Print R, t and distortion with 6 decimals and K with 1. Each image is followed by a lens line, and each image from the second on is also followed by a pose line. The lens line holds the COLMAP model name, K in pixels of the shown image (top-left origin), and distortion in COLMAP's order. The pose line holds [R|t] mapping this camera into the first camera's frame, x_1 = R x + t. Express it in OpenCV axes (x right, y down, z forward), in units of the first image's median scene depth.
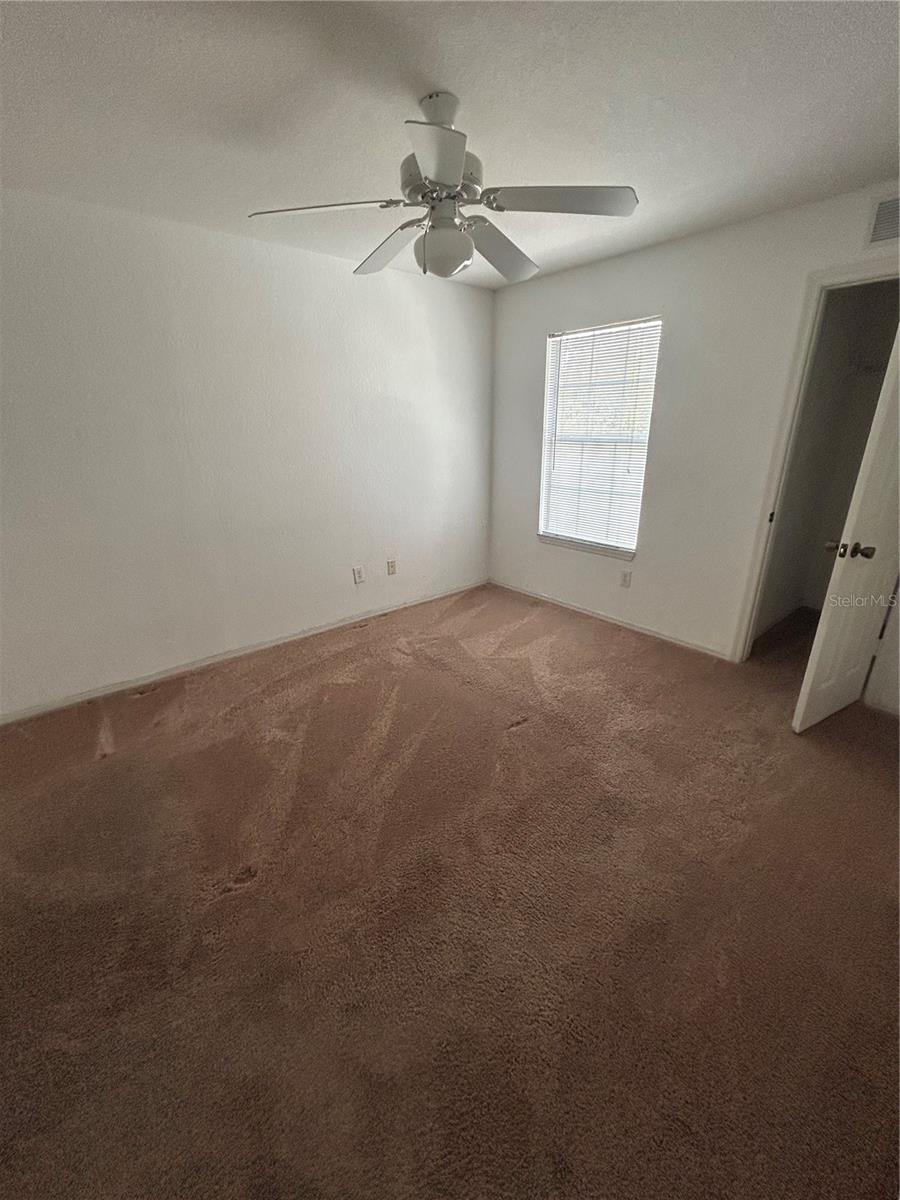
lens RADIAL K [[484.8, 0, 452.0], [0, 484.8, 603.4], [0, 0, 1]] dist [-0.001791, -0.000124]
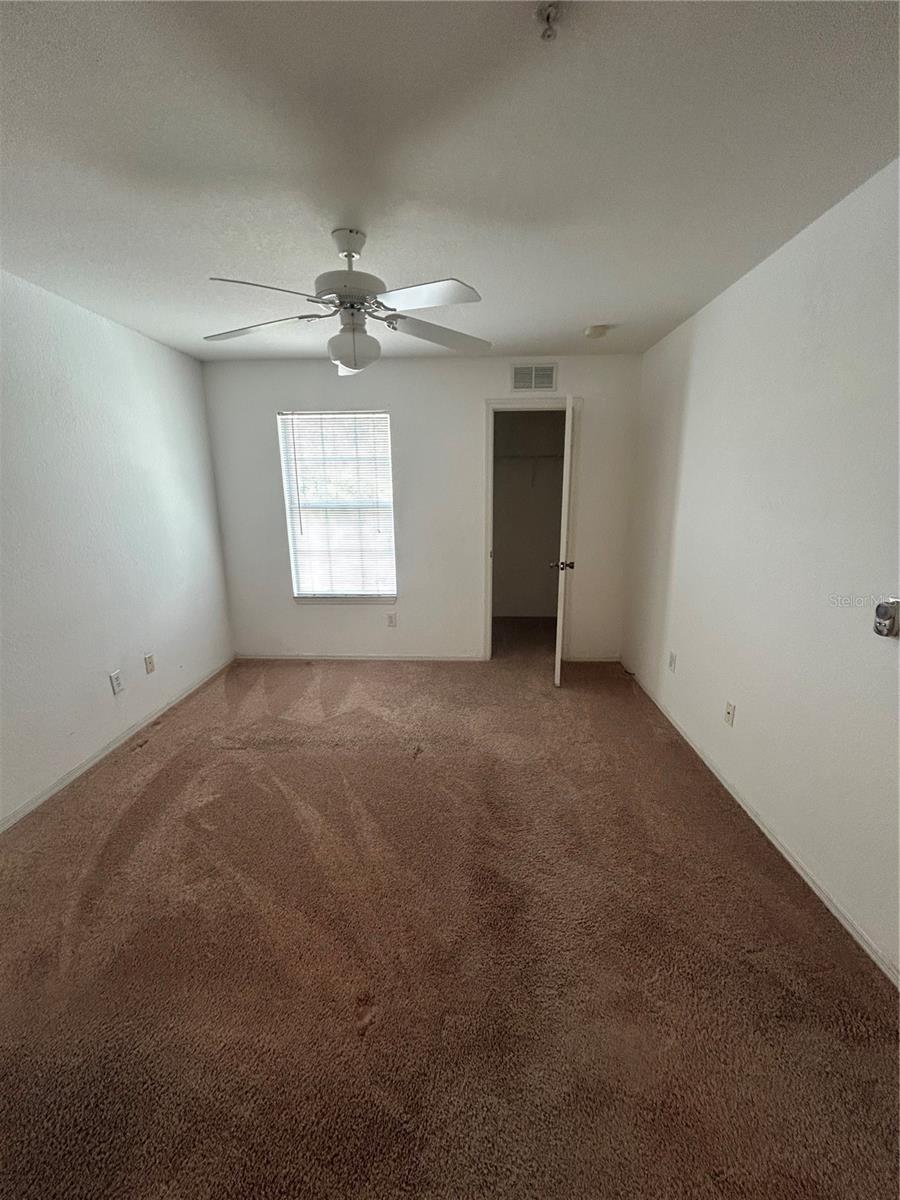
lens RADIAL K [[484.8, 0, 452.0], [0, 484.8, 603.4], [0, 0, 1]] dist [-0.001791, -0.000124]
pose [[0.680039, -0.167622, 0.713757, -0.379360], [0.256460, 0.966398, -0.017391, -0.031570], [-0.686859, 0.194877, 0.700177, 0.072652]]
